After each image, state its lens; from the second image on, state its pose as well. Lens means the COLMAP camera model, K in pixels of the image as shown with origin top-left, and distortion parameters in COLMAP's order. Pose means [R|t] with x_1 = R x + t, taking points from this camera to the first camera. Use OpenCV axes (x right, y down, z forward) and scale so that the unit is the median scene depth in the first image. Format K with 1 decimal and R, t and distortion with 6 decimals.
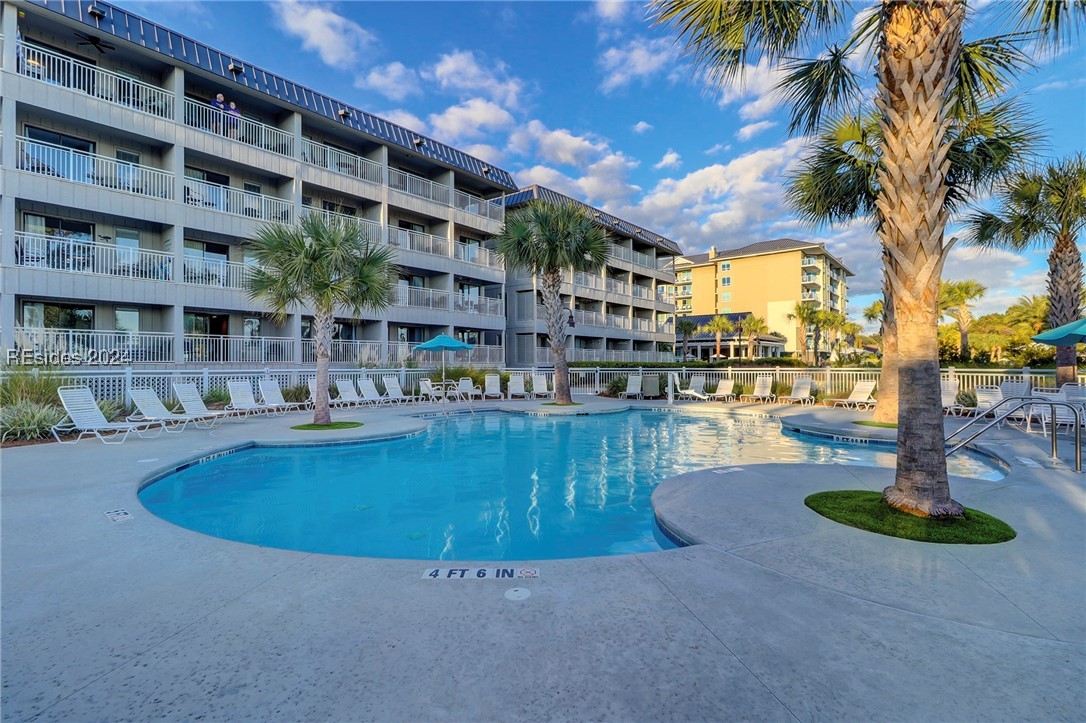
lens RADIAL K [[506.6, 0, 576.2], [0, 506.6, 365.5], [0, 0, 1]] dist [-0.000892, -0.000143]
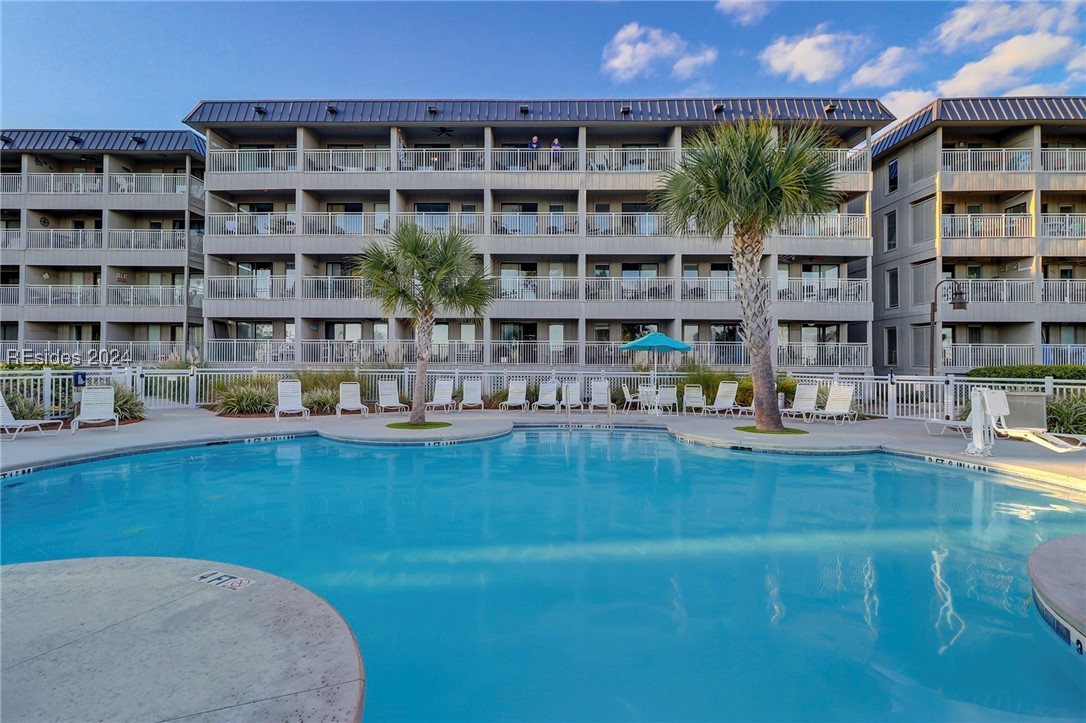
lens RADIAL K [[506.6, 0, 543.2], [0, 506.6, 358.9], [0, 0, 1]] dist [-0.000892, -0.000143]
pose [[0.588019, -0.004998, -0.808832, 0.233027], [-0.012590, 0.999803, -0.015331, -0.000126], [0.808749, 0.019198, 0.587840, 0.302117]]
